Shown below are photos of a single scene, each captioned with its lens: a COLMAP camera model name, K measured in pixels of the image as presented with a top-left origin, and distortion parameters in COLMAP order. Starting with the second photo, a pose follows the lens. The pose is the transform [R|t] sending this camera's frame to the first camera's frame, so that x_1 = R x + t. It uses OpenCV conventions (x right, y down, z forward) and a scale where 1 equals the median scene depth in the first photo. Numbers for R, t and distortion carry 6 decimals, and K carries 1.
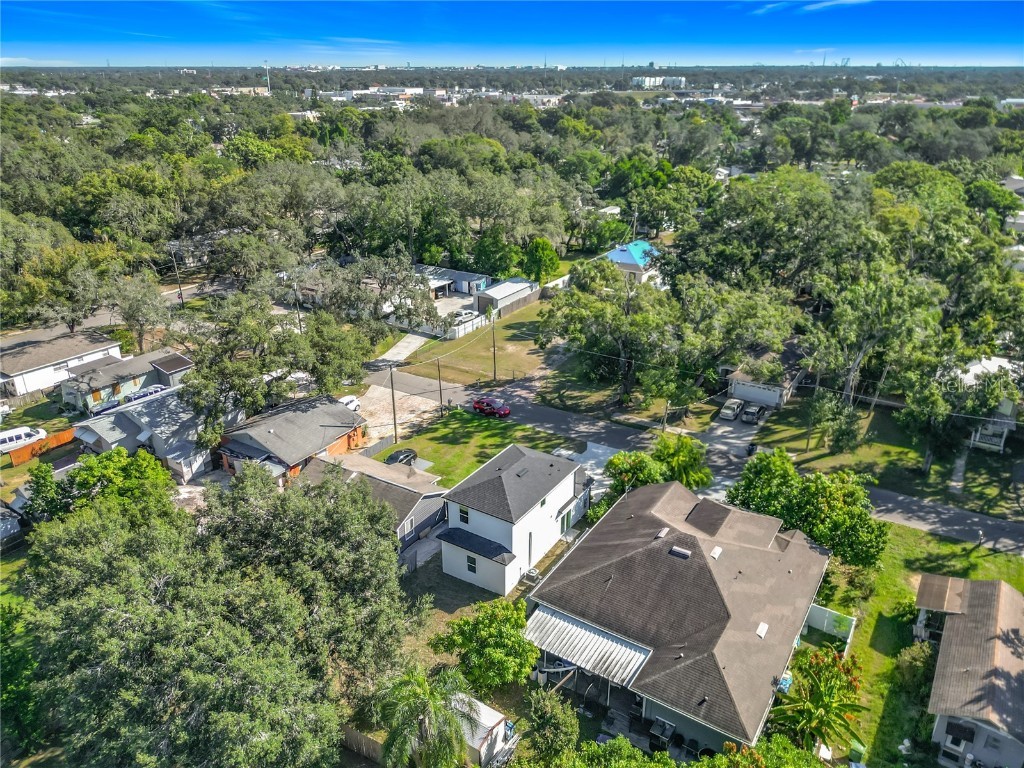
lens RADIAL K [[731.1, 0, 507.5], [0, 731.1, 389.1], [0, 0, 1]] dist [0.055648, -0.060503]
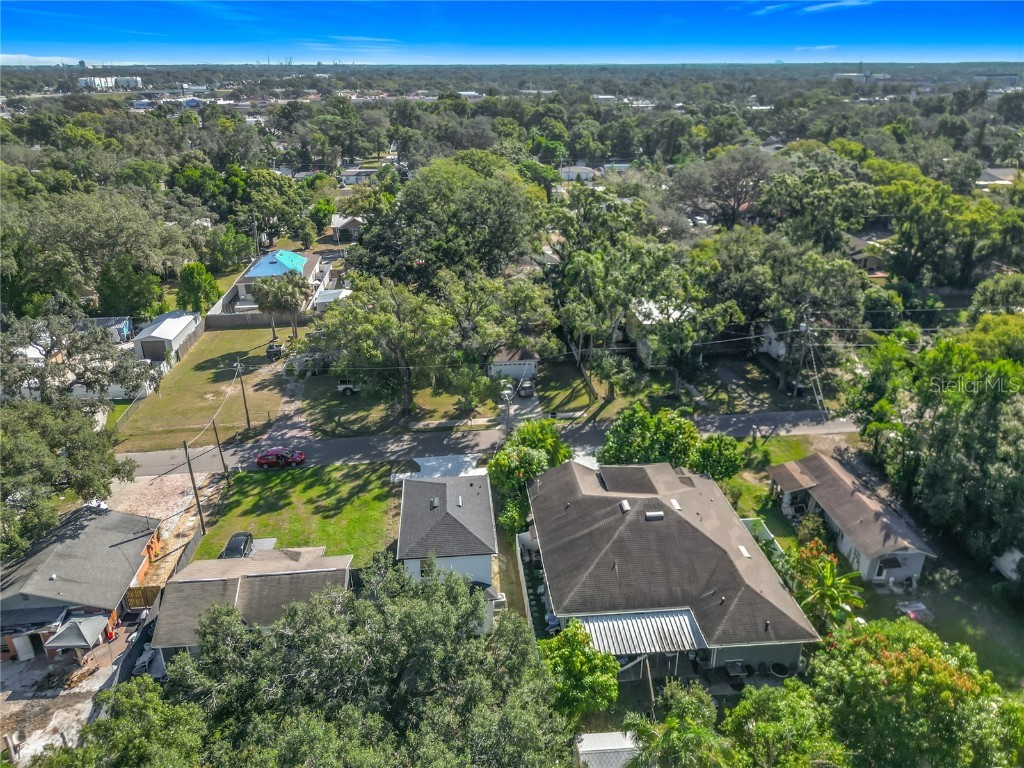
lens RADIAL K [[731.1, 0, 507.5], [0, 731.1, 389.1], [0, 0, 1]] dist [0.055648, -0.060503]
pose [[0.786091, -0.252473, 0.564197, -0.292766], [0.252082, 0.964367, 0.080322, -0.057585], [-0.564372, 0.079084, 0.821724, 0.133789]]
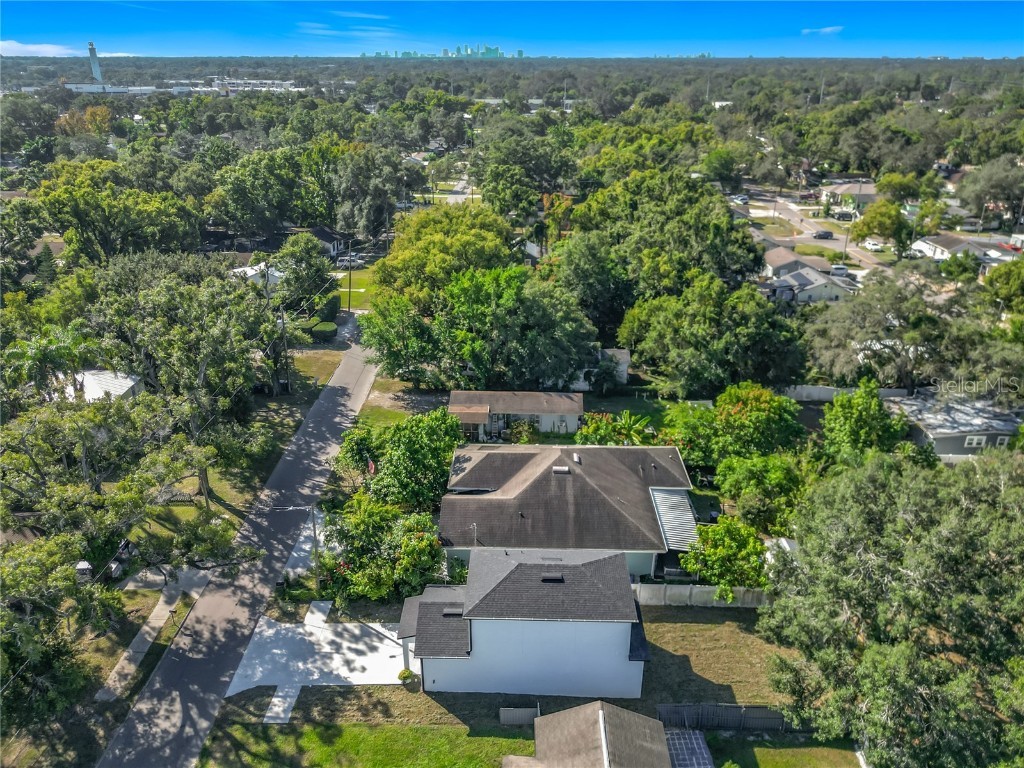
lens RADIAL K [[746.0, 0, 514.9], [0, 746.0, 388.8], [0, 0, 1]] dist [0.025732, -0.045012]
pose [[-0.525275, -0.348613, 0.776245, -0.373866], [0.342907, 0.748160, 0.568041, -0.357039], [-0.778782, 0.564558, -0.273448, 0.803719]]
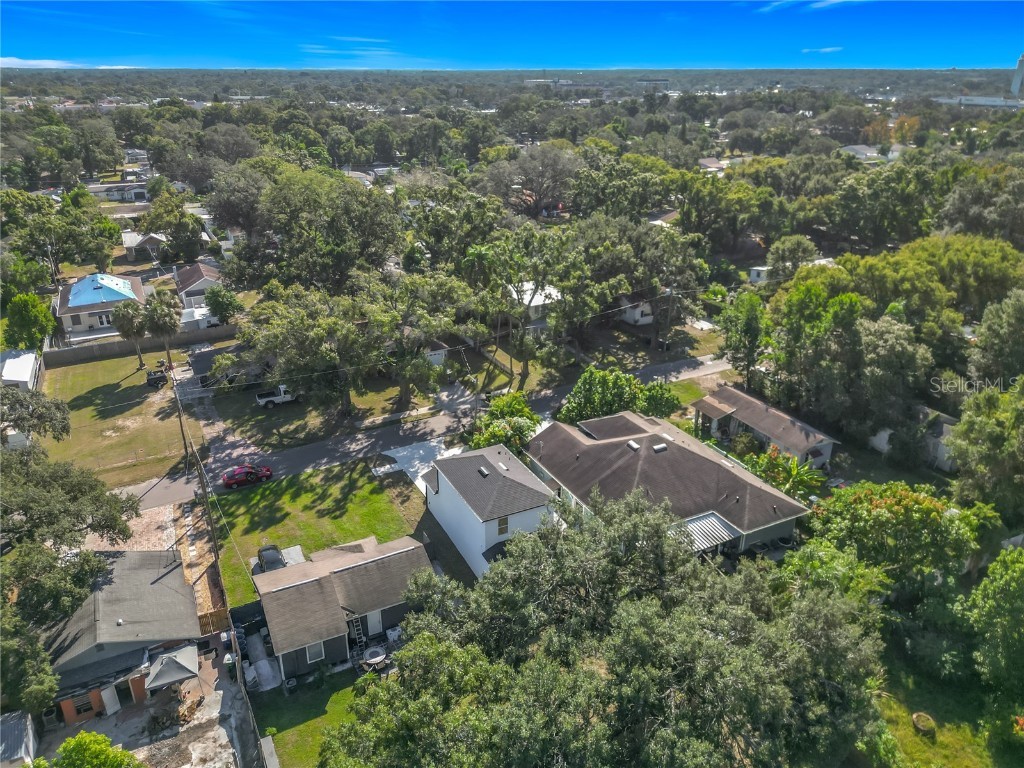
lens RADIAL K [[731.1, 0, 507.5], [0, 731.1, 389.1], [0, 0, 1]] dist [0.055648, -0.060503]
pose [[0.504005, -0.345874, 0.791423, -0.527630], [0.348866, 0.919765, 0.179793, -0.118468], [-0.790109, 0.185484, 0.584229, 0.260930]]
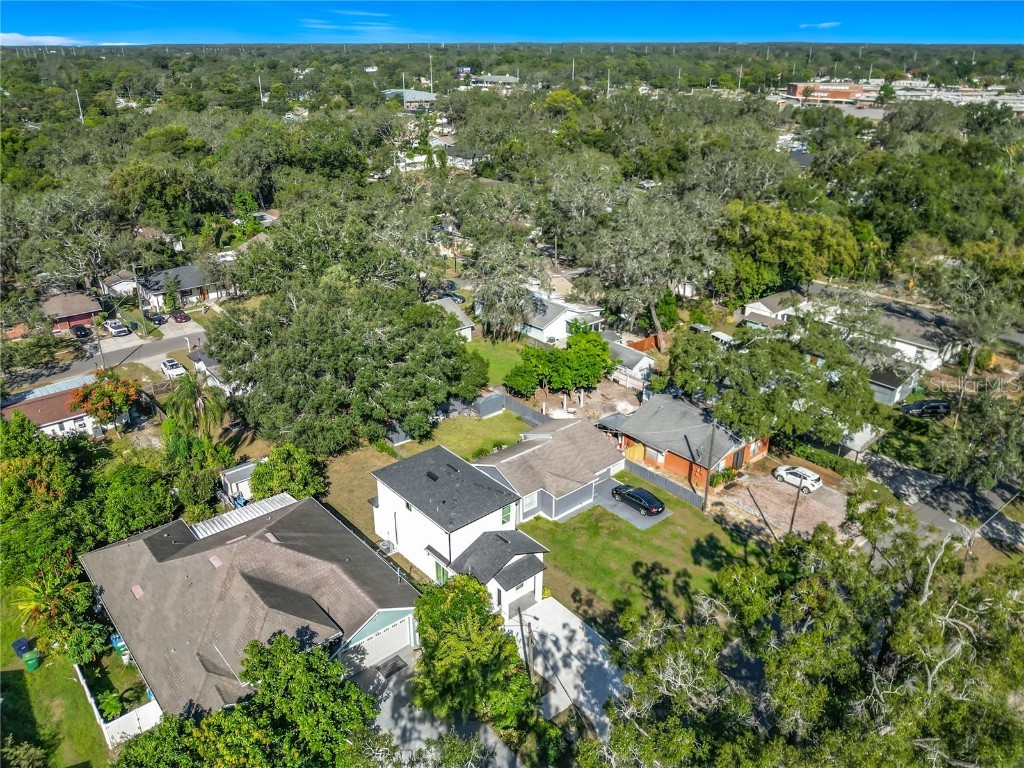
lens RADIAL K [[746.0, 0, 514.9], [0, 746.0, 388.8], [0, 0, 1]] dist [0.025732, -0.045012]
pose [[-0.282387, 0.405061, -0.869588, 0.549364], [-0.382537, 0.783743, 0.489298, -0.343138], [0.879729, 0.470821, -0.066368, 0.771368]]
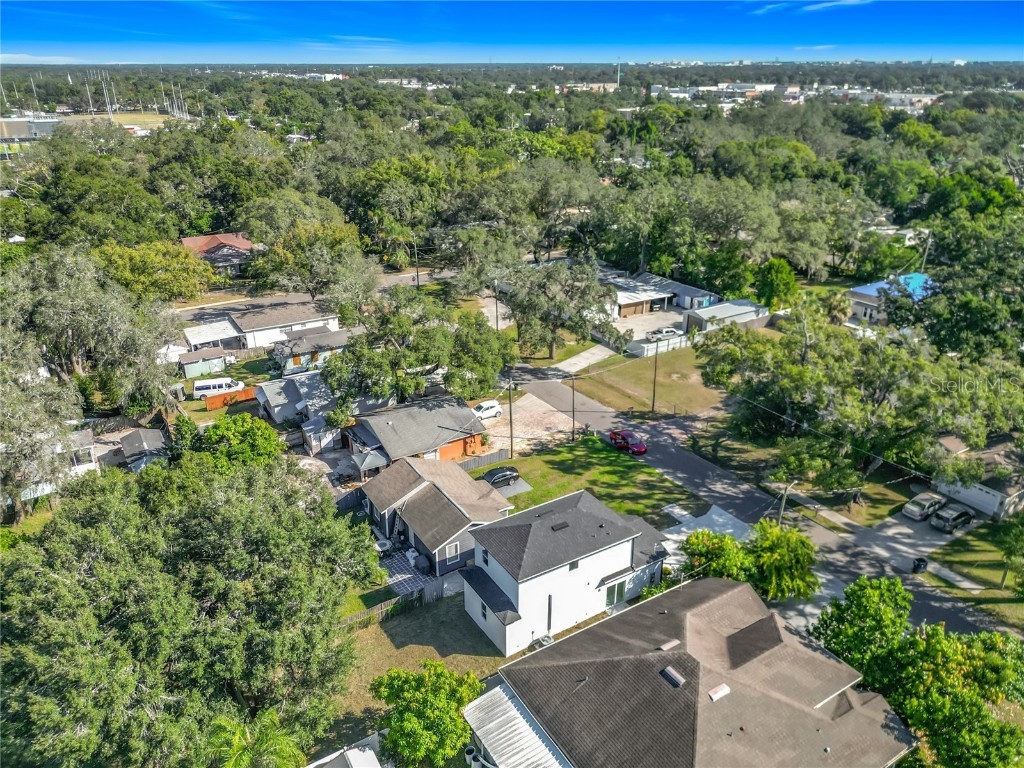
lens RADIAL K [[733.4, 0, 512.0], [0, 733.4, 384.0], [0, 0, 1]] dist [0.052774, -0.062570]
pose [[0.904789, 0.170098, -0.390415, 0.198454], [-0.170886, 0.984738, 0.033006, -0.052177], [0.390071, 0.036853, 0.920047, 0.107094]]
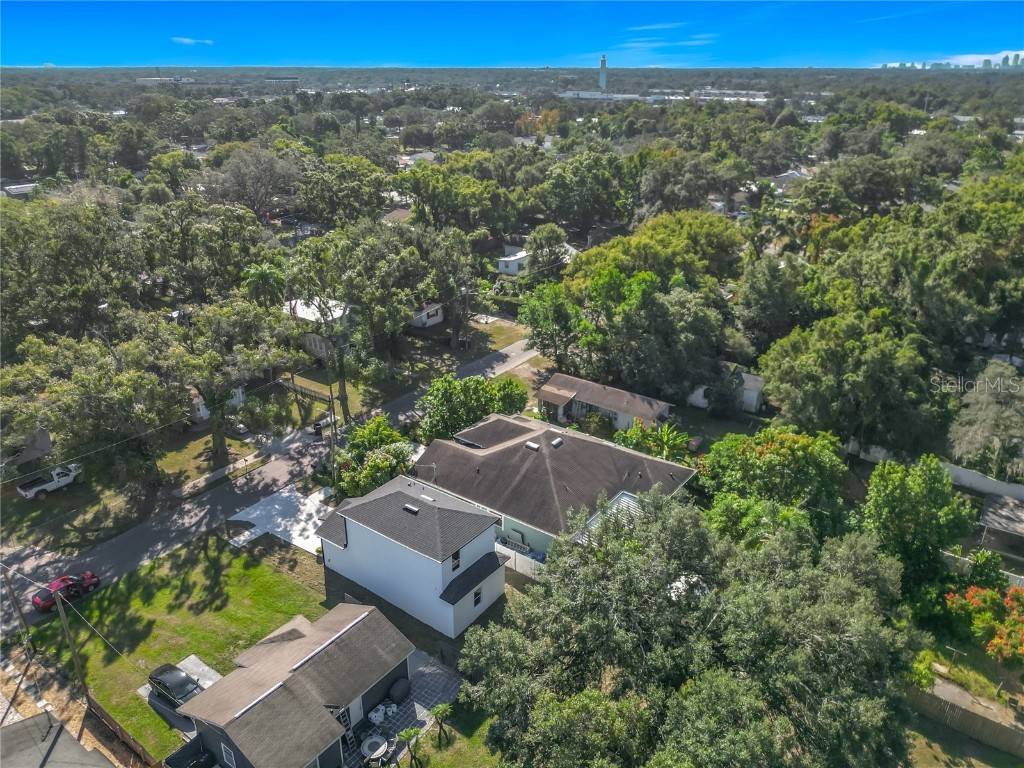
lens RADIAL K [[742.8, 0, 507.3], [0, 742.8, 384.9], [0, 0, 1]] dist [0.043988, -0.059305]
pose [[0.066132, -0.393219, 0.917064, -0.556799], [0.403011, 0.851301, 0.335959, -0.203859], [-0.912802, 0.347370, 0.214770, 0.453552]]
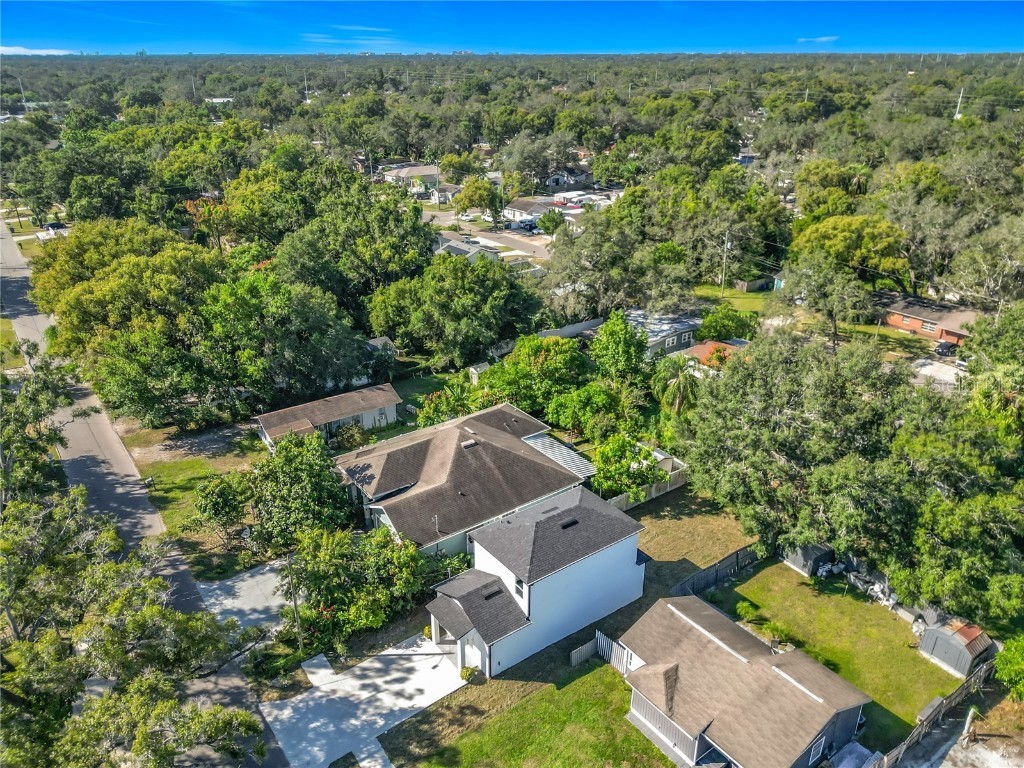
lens RADIAL K [[731.1, 0, 507.5], [0, 731.1, 389.1], [0, 0, 1]] dist [0.055648, -0.060503]
pose [[-0.933739, -0.148128, 0.325868, -0.137644], [0.145841, 0.673945, 0.724244, -0.442245], [-0.326898, 0.723779, -0.607685, 1.012102]]
